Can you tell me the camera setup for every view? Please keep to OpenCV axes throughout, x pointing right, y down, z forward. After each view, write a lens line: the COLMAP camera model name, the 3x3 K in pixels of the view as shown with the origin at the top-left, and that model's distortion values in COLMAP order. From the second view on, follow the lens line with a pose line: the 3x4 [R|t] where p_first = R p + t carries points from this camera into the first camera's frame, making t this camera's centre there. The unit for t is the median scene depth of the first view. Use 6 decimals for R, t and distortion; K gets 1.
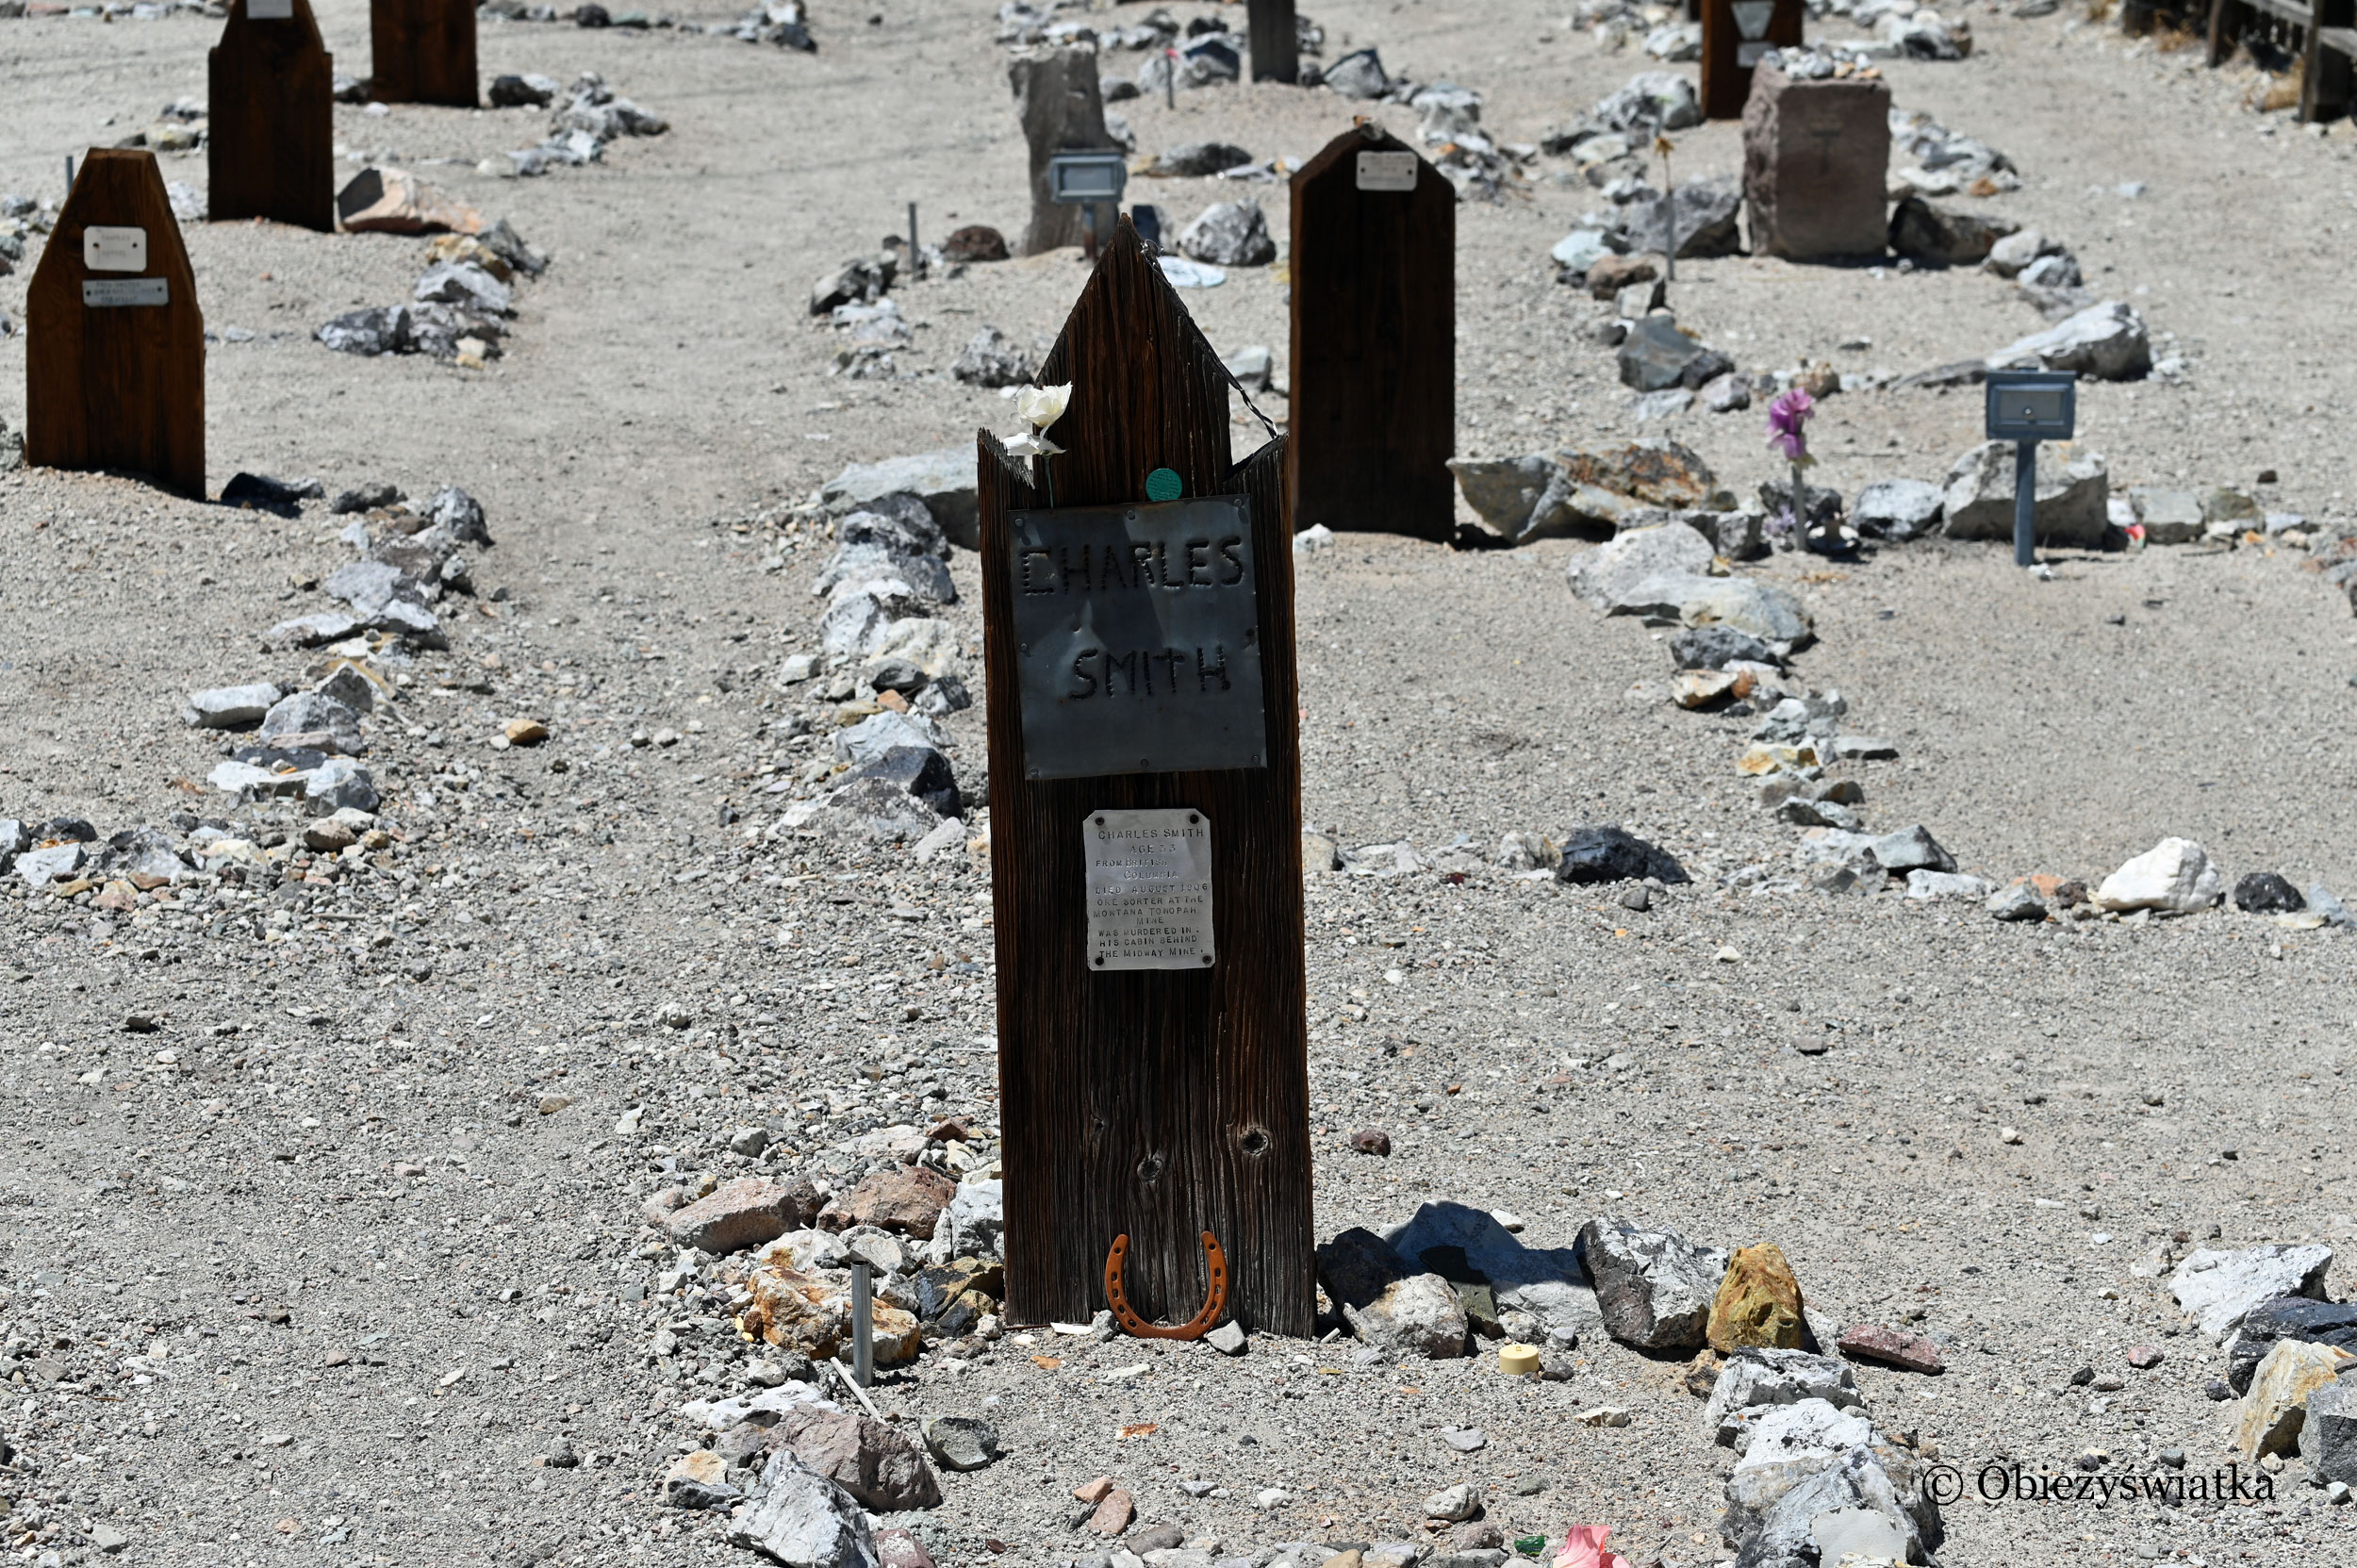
lens RADIAL K [[4765.0, 0, 1177.3], [0, 4765.0, 786.0], [0, 0, 1]] dist [-0.146363, -0.157436]
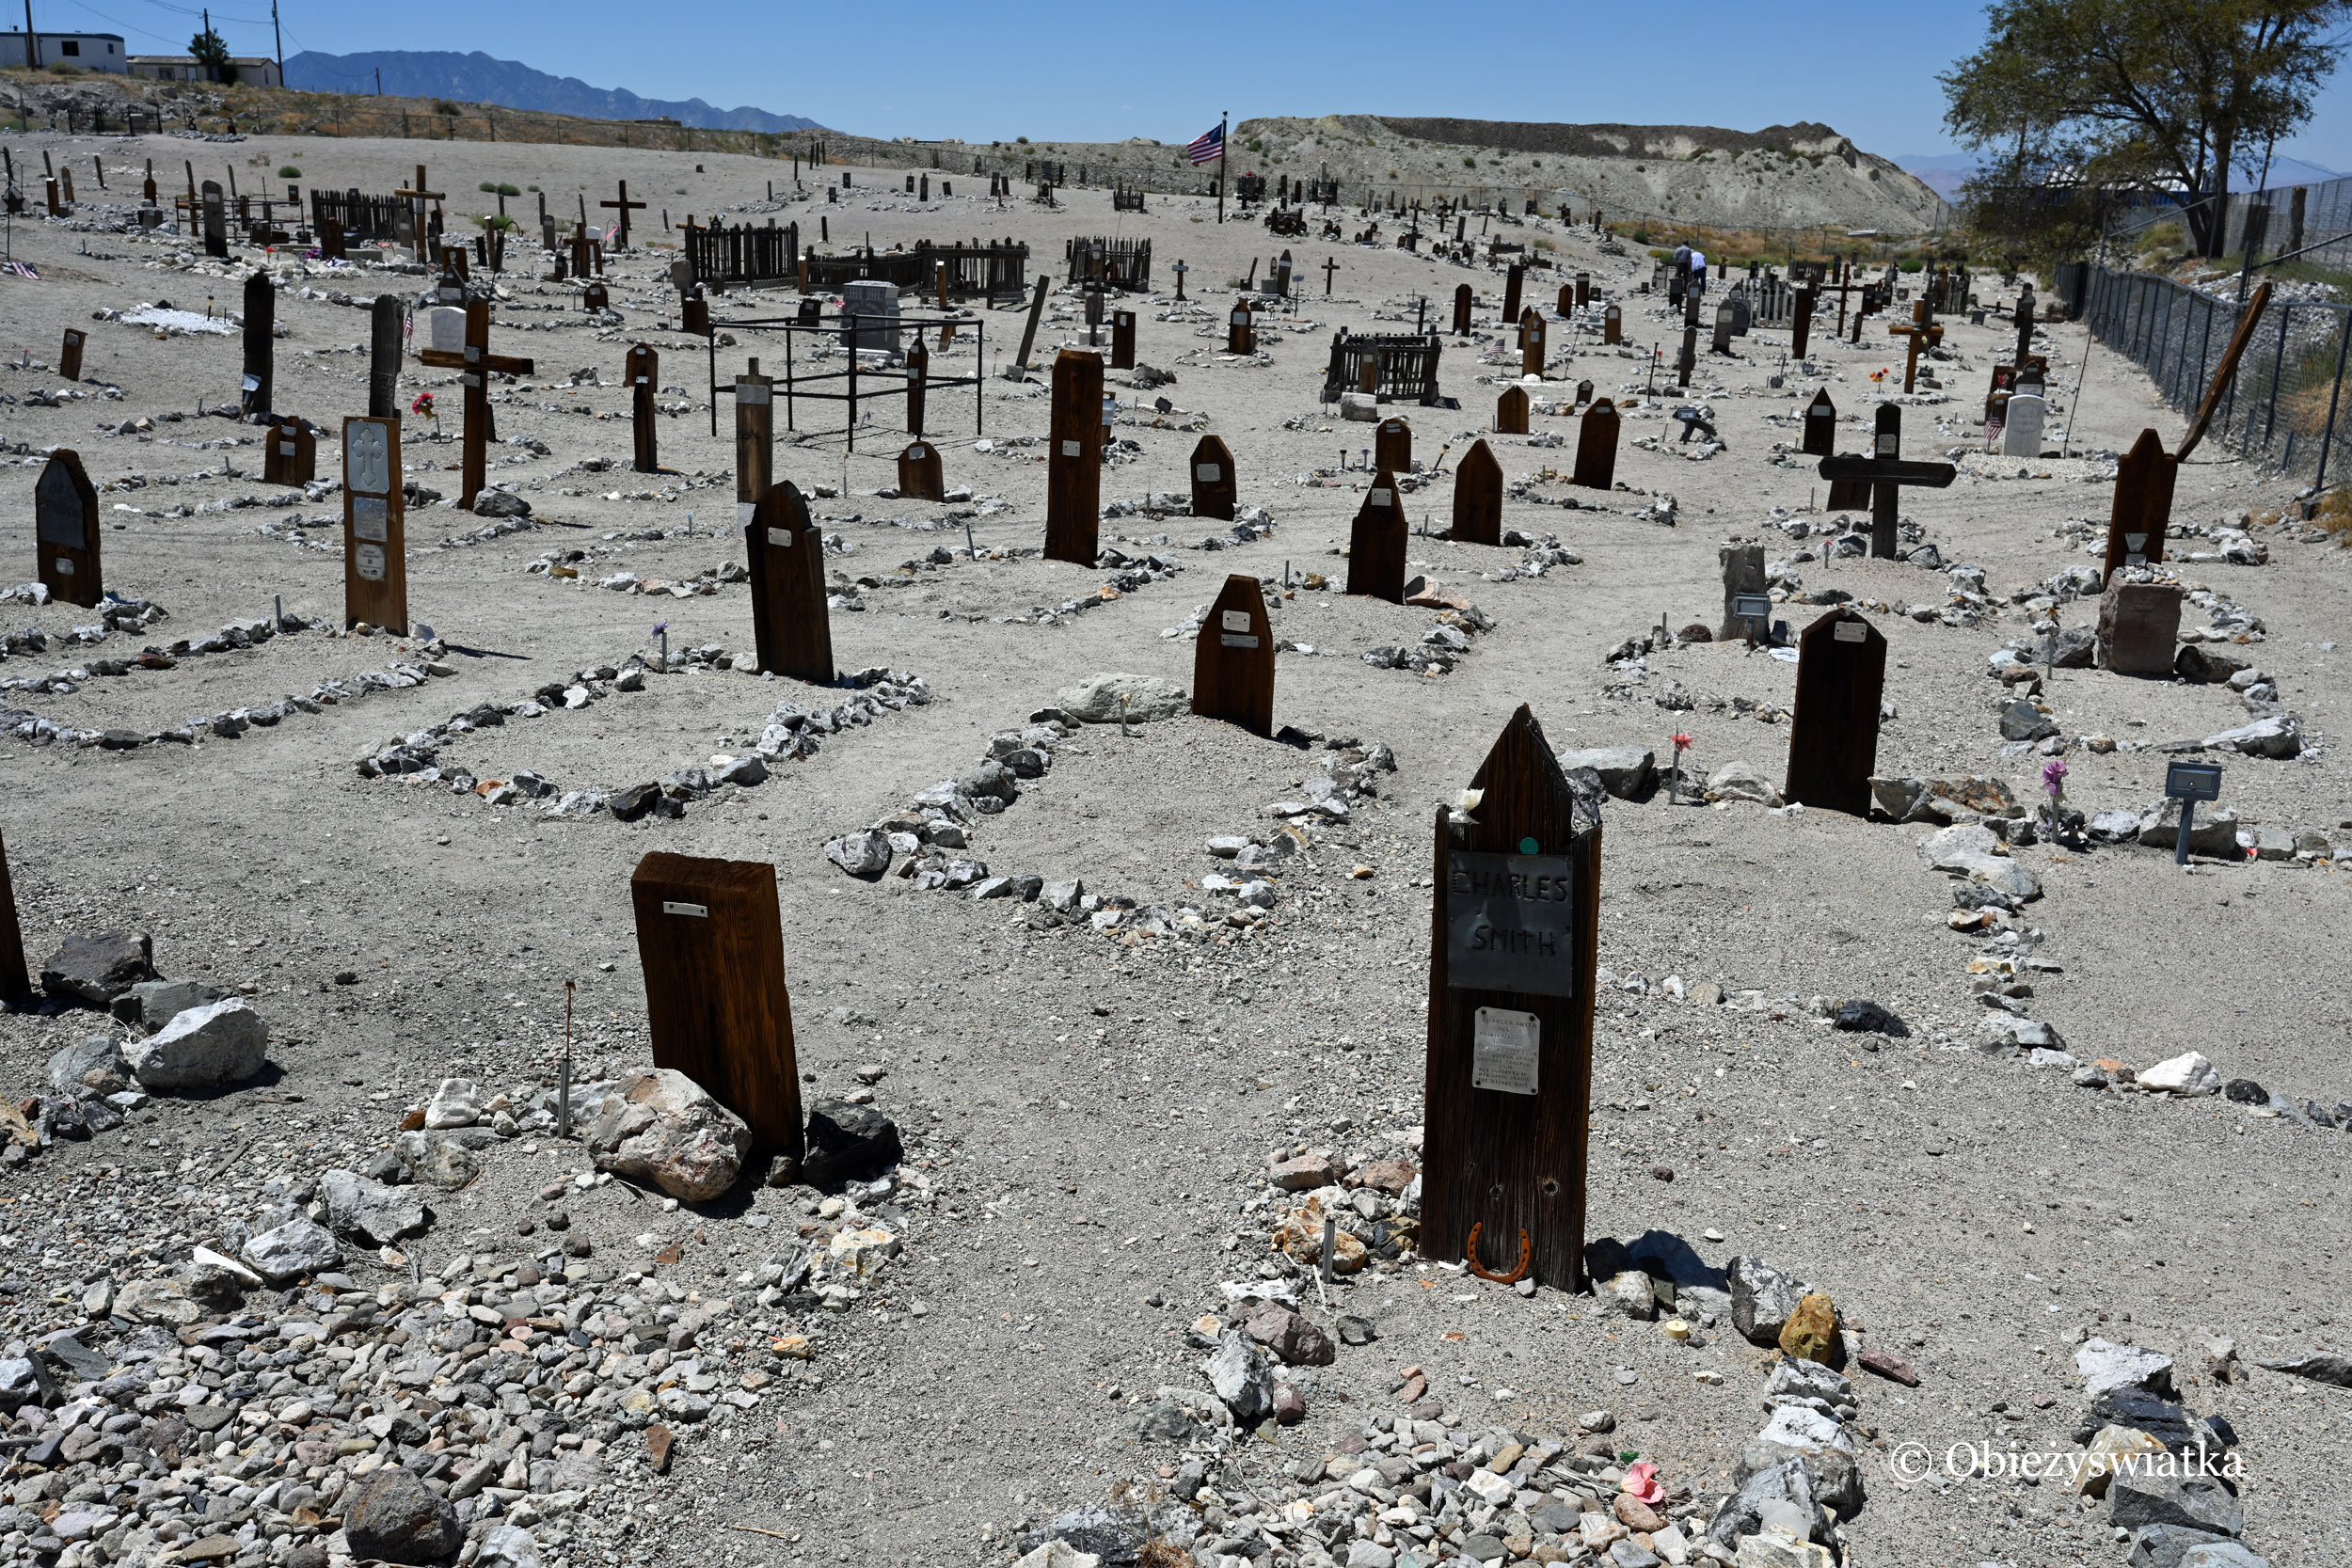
lens RADIAL K [[2006.2, 0, 1176.0], [0, 2006.2, 784.0], [0, 0, 1]] dist [-0.002565, -0.013214]
pose [[0.932204, 0.106924, -0.345780, 0.077866], [-0.108629, 0.993976, 0.014505, -0.046495], [0.345248, 0.024041, 0.938204, 0.106630]]
